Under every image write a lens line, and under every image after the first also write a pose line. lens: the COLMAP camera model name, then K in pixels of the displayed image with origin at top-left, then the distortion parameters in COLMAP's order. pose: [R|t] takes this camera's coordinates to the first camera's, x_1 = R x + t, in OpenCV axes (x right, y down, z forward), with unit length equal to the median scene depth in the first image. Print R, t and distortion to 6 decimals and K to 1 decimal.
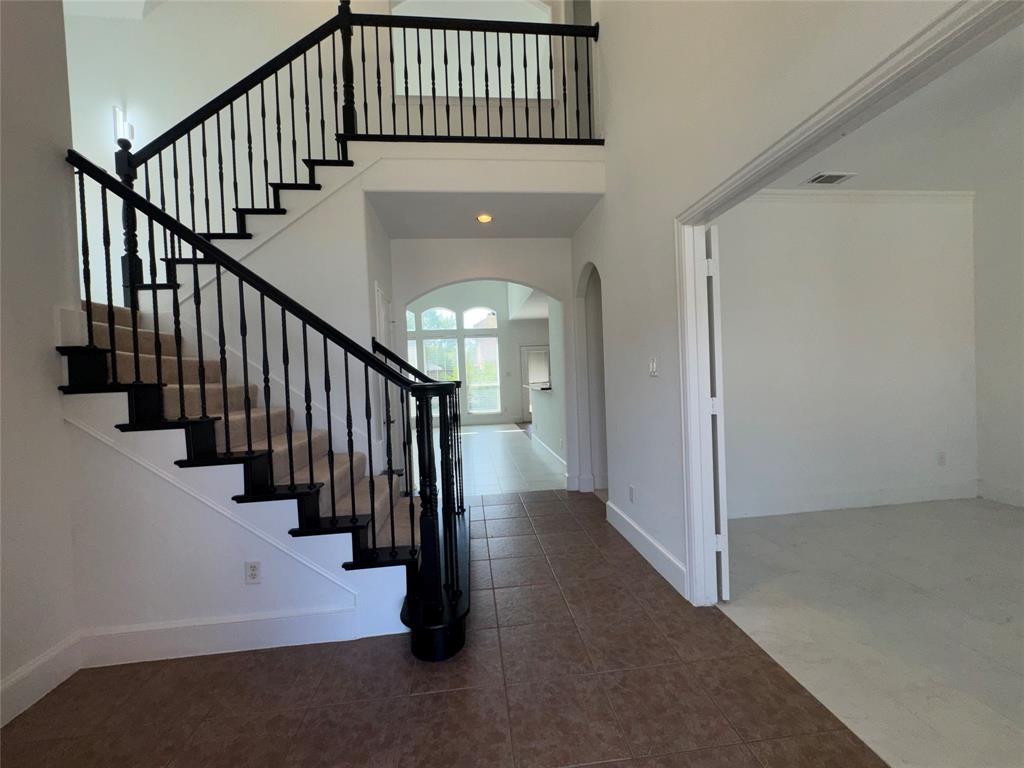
lens RADIAL K [[409.2, 0, 512.0], [0, 409.2, 384.0], [0, 0, 1]] dist [-0.001625, -0.000187]
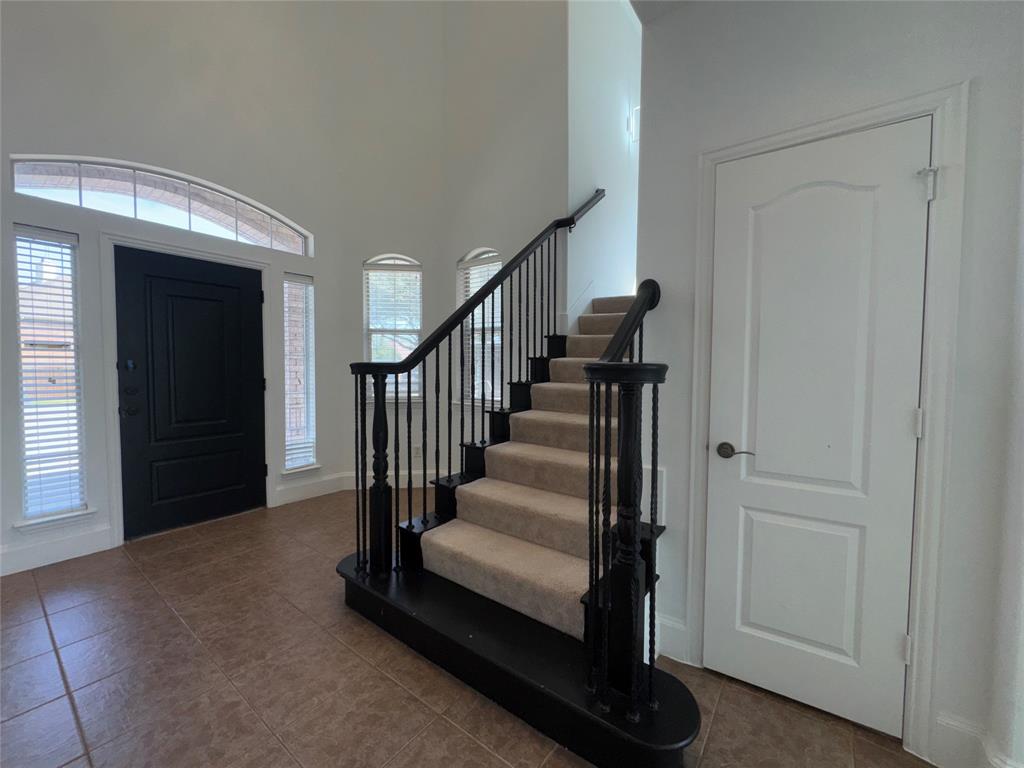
lens RADIAL K [[409.2, 0, 512.0], [0, 409.2, 384.0], [0, 0, 1]] dist [-0.001625, -0.000187]
pose [[-0.680656, 0.069579, -0.729291, 0.327249], [0.008121, 0.996135, 0.087458, -0.037123], [0.732558, 0.053607, -0.678590, 1.989022]]
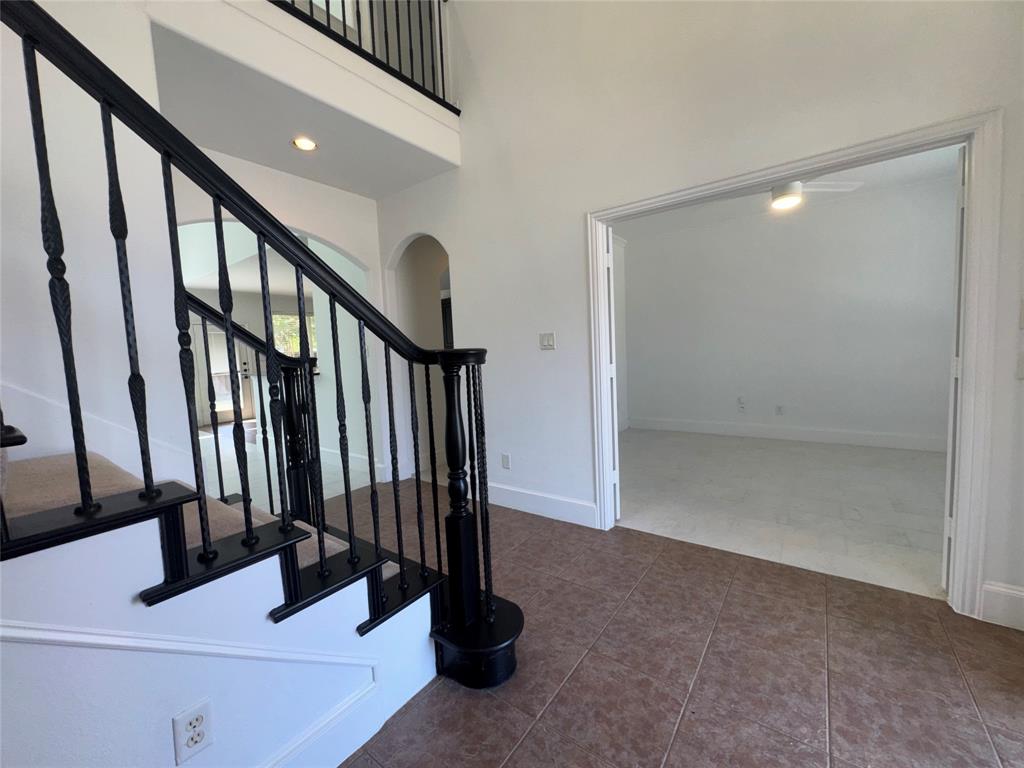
lens RADIAL K [[412.0, 0, 512.0], [0, 412.0, 384.0], [0, 0, 1]] dist [0.000981, 0.000143]
pose [[0.677699, -0.048833, 0.733716, -0.718758], [0.030183, 0.998799, 0.038597, 0.038967], [-0.734719, -0.004011, 0.678359, 0.390939]]
